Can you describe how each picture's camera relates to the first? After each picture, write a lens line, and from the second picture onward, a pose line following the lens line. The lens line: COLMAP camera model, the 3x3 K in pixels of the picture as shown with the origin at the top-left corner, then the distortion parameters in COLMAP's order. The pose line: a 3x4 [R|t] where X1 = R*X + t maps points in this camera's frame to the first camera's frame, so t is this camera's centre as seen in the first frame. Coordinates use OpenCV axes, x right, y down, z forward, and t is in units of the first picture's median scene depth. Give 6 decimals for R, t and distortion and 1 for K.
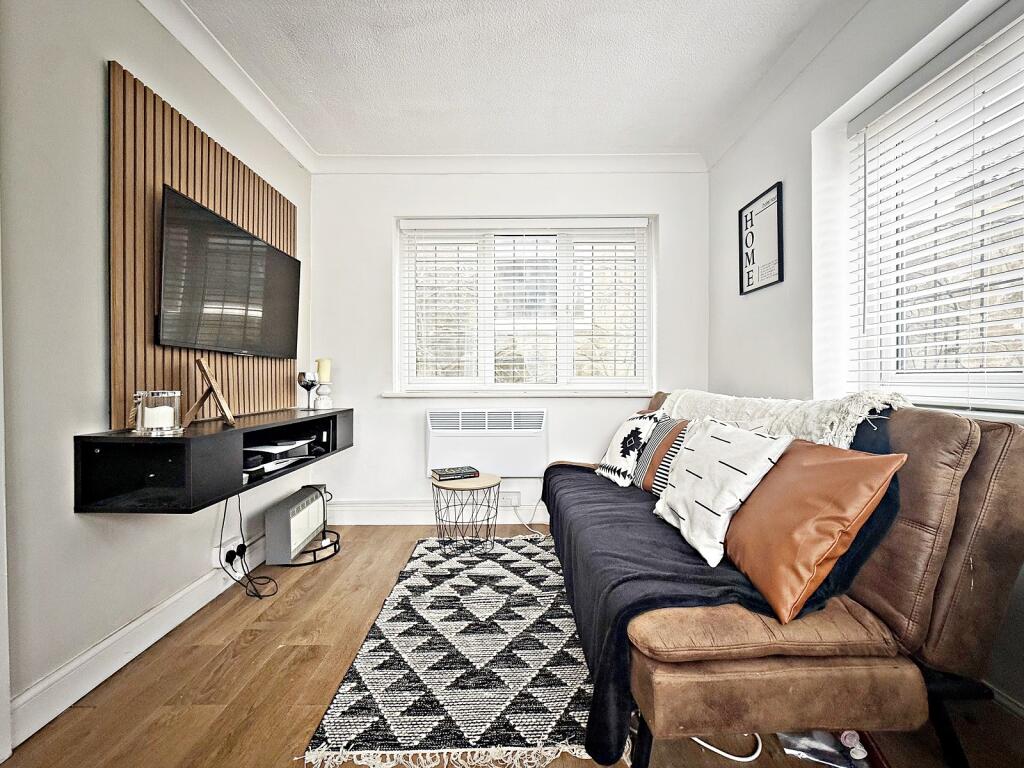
lens RADIAL K [[415.4, 0, 501.0], [0, 415.4, 381.1], [0, 0, 1]] dist [0.000070, 0.000237]
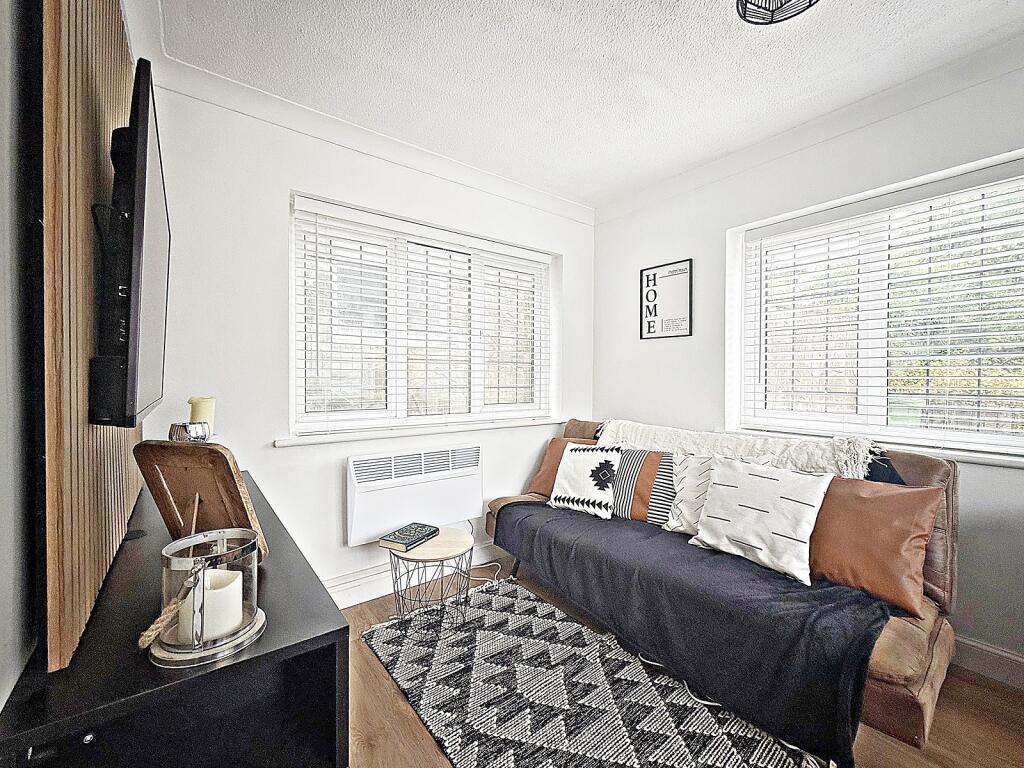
lens RADIAL K [[415.4, 0, 502.8], [0, 415.4, 382.9], [0, 0, 1]] dist [0.000070, 0.000237]
pose [[0.803632, -0.003772, 0.595114, -0.498733], [0.002015, 0.999991, 0.003616, -0.087885], [-0.595123, -0.001707, 0.803633, 0.273693]]
